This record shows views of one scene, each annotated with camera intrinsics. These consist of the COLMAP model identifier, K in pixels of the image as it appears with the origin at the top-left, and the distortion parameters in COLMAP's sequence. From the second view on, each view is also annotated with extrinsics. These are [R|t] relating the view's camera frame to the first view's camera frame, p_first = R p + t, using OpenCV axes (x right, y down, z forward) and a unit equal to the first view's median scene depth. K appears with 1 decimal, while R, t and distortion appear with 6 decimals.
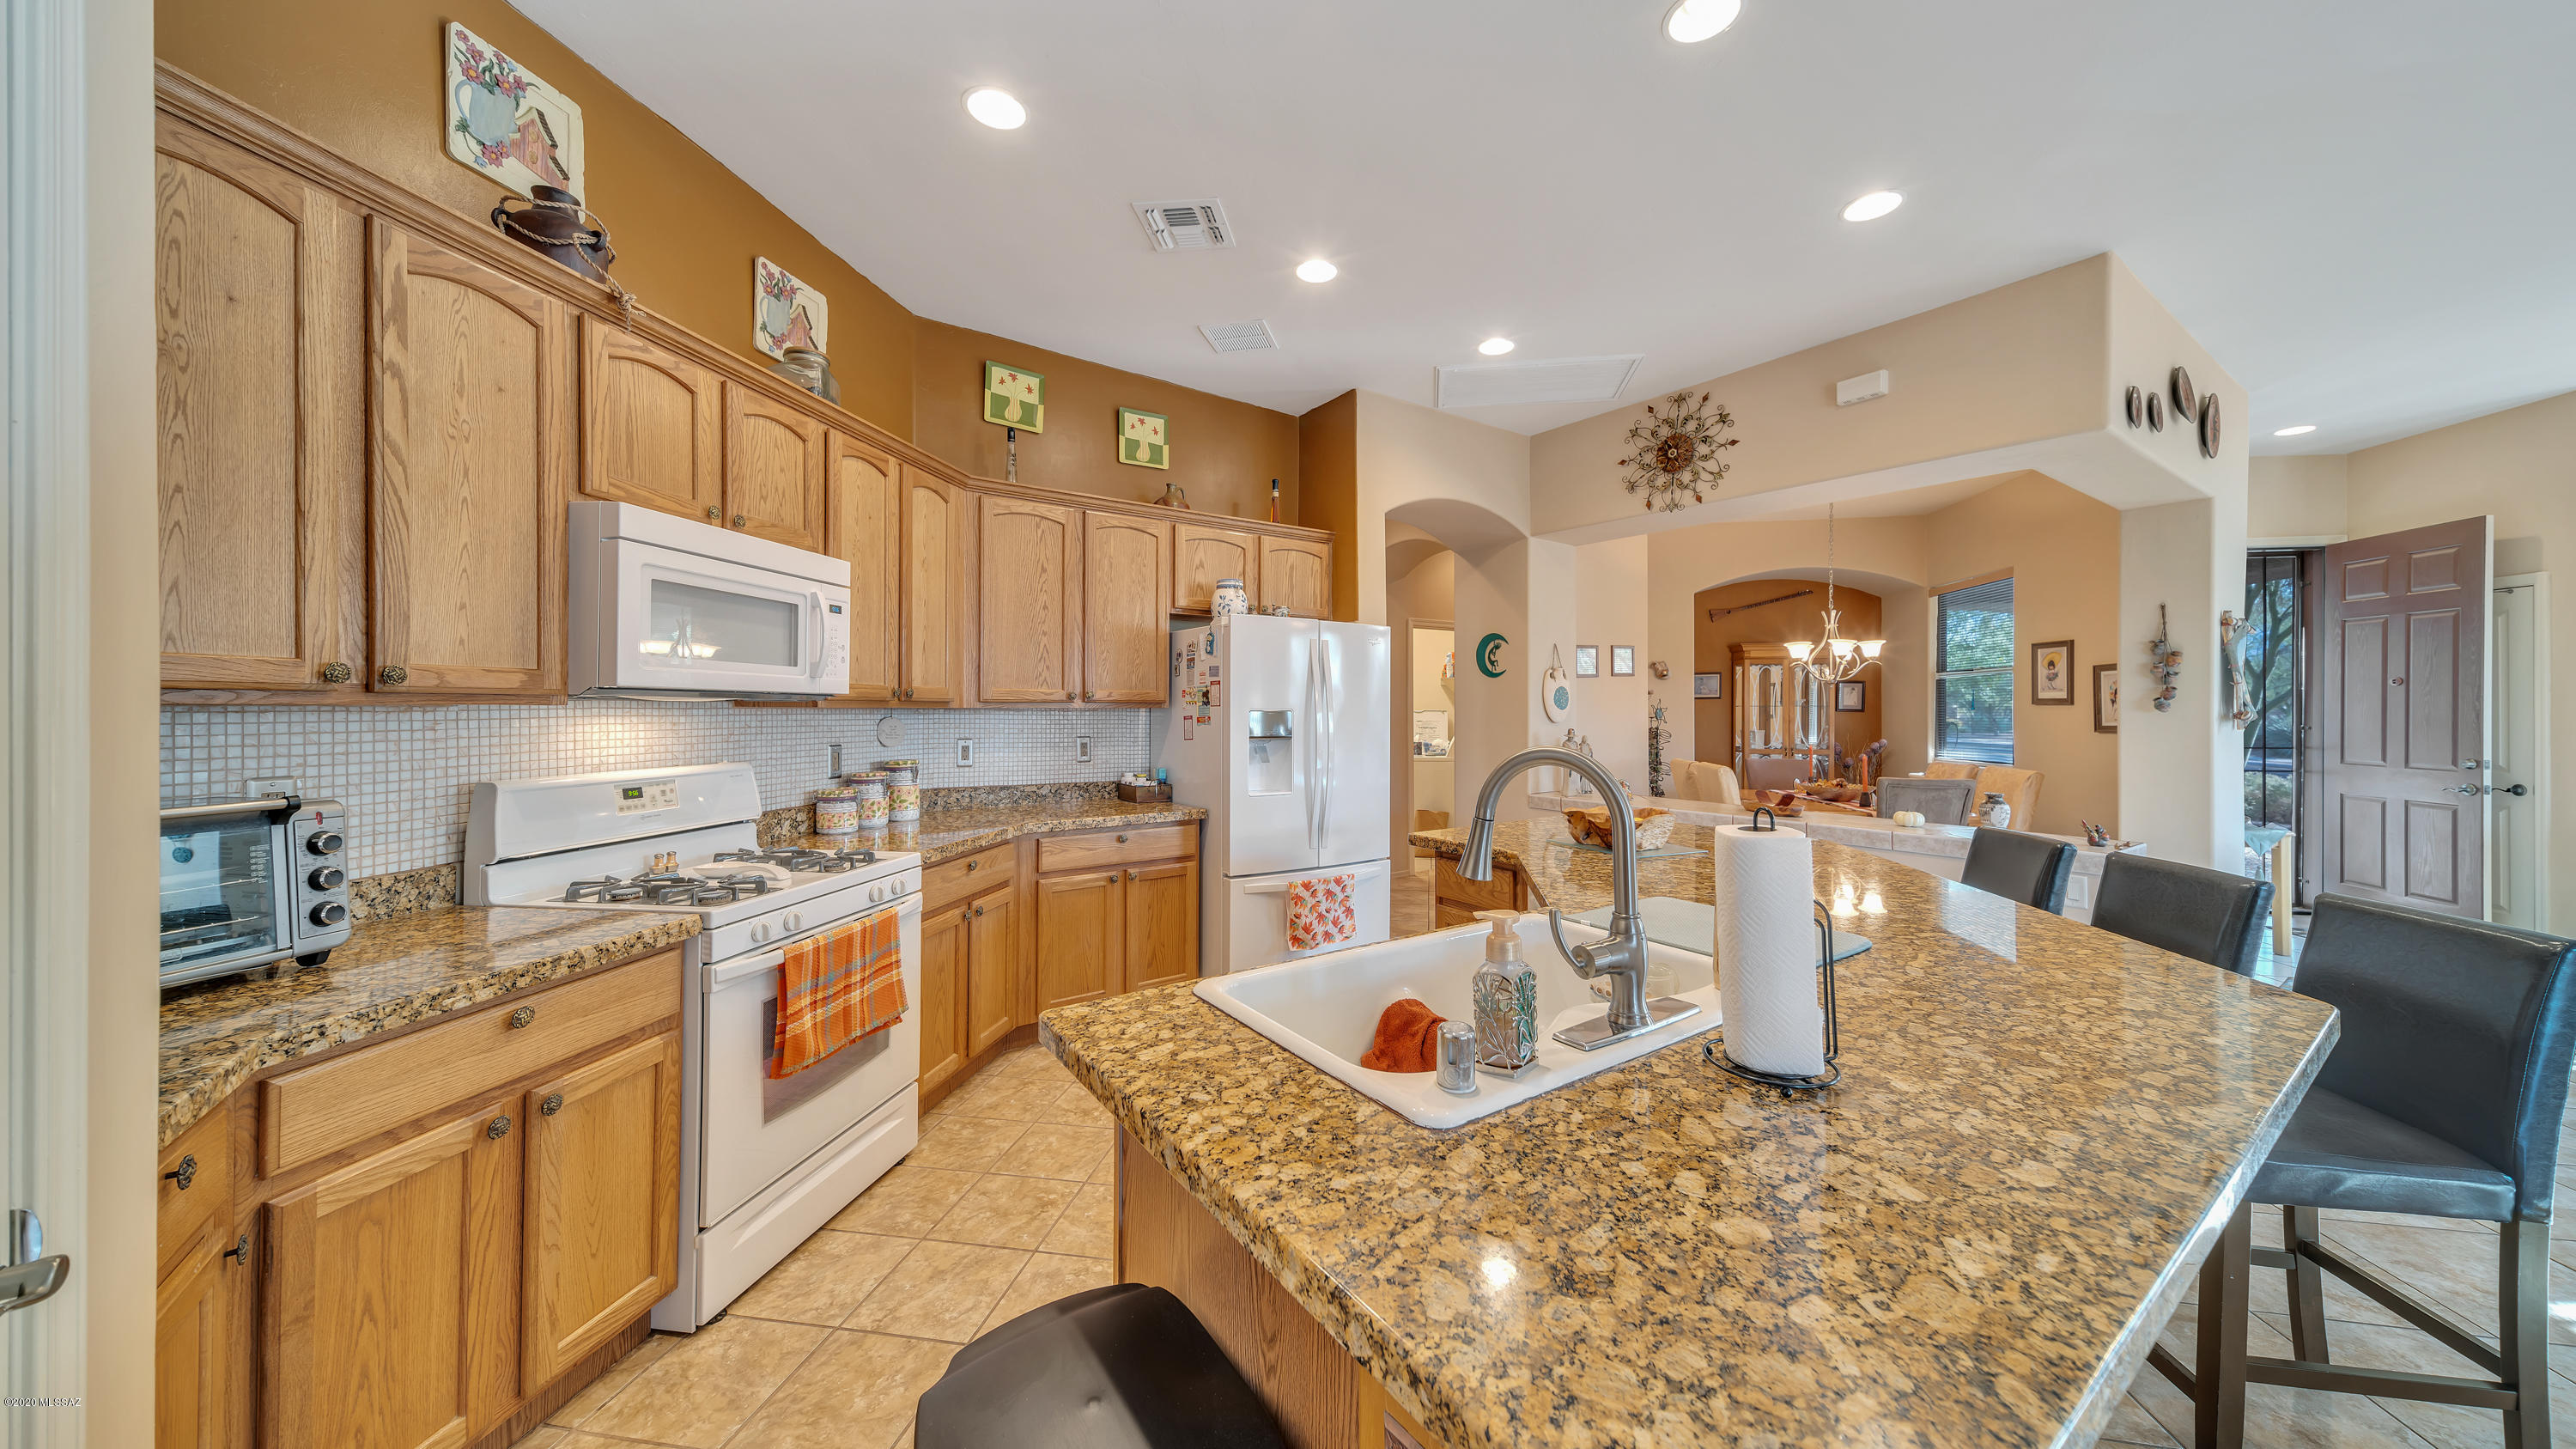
lens RADIAL K [[840.9, 0, 1288.7], [0, 840.9, 709.7], [0, 0, 1]] dist [0.014899, -0.001572]
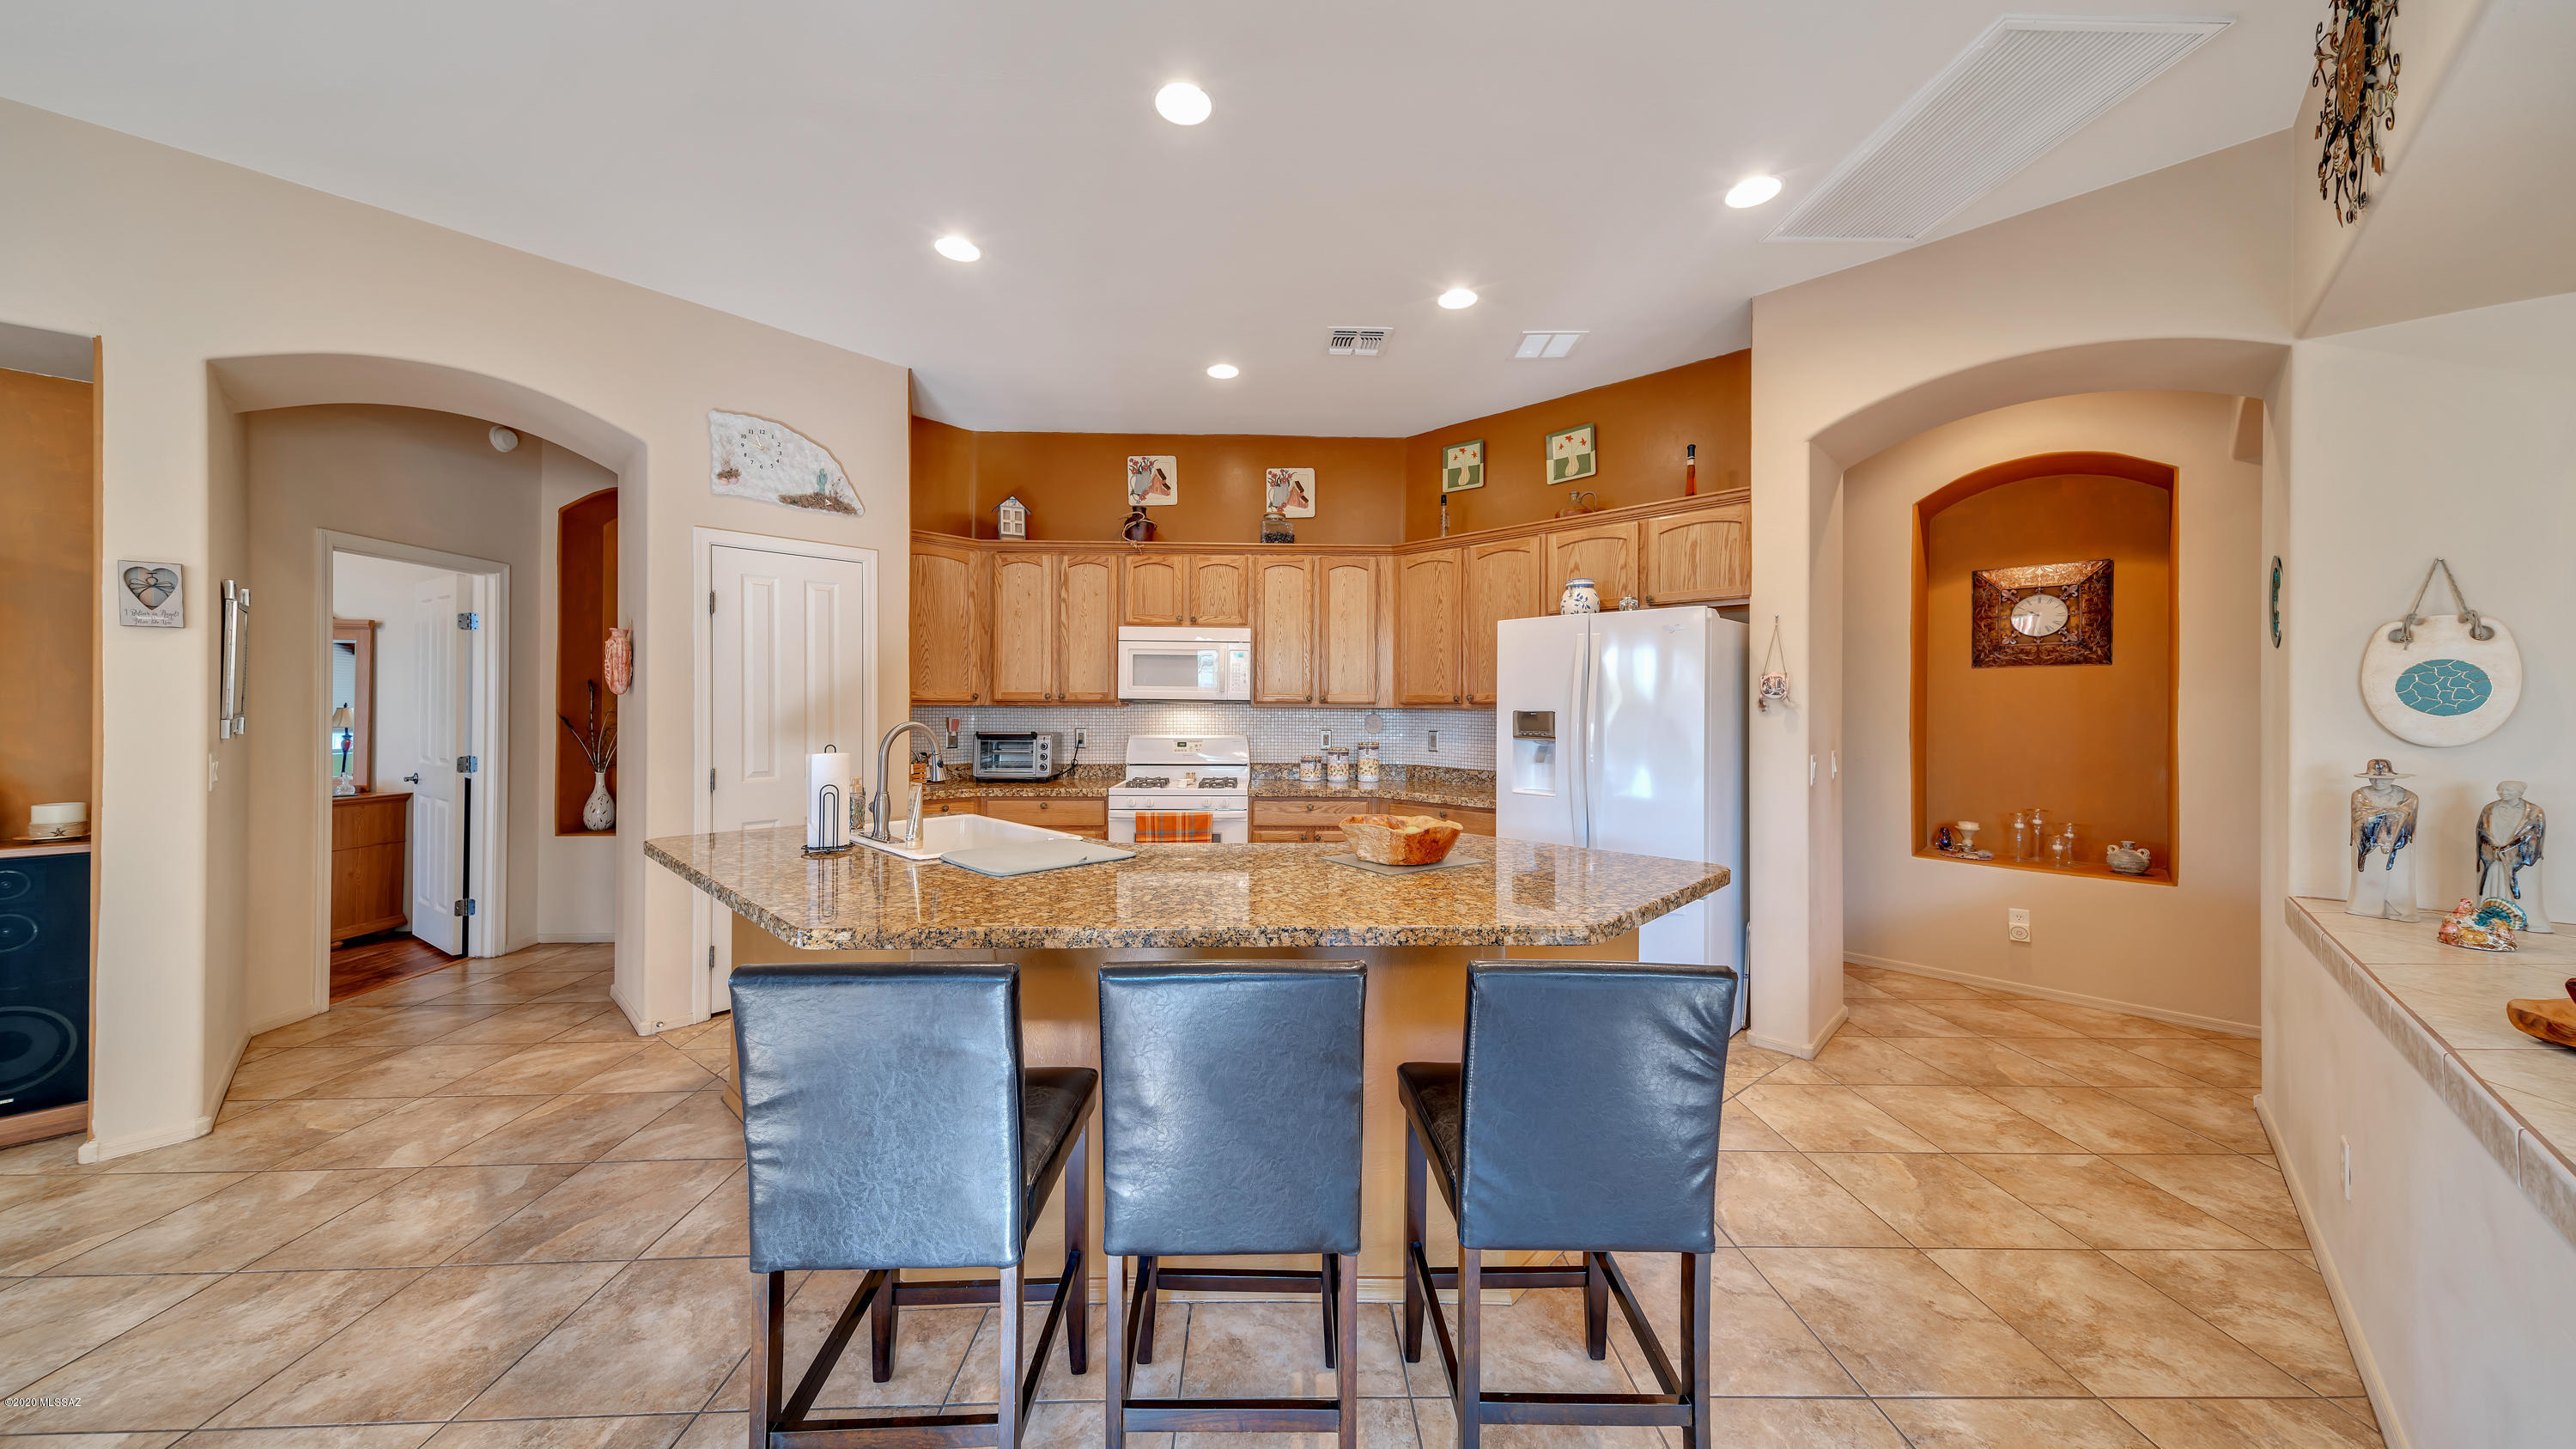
lens RADIAL K [[840.9, 0, 1293.3], [0, 840.9, 707.5], [0, 0, 1]] dist [0.014899, -0.001572]
pose [[0.192134, -0.001258, -0.981368, 0.814228], [-0.005348, 0.999983, -0.002329, 0.001219], [0.981354, 0.005696, 0.192124, 0.462906]]
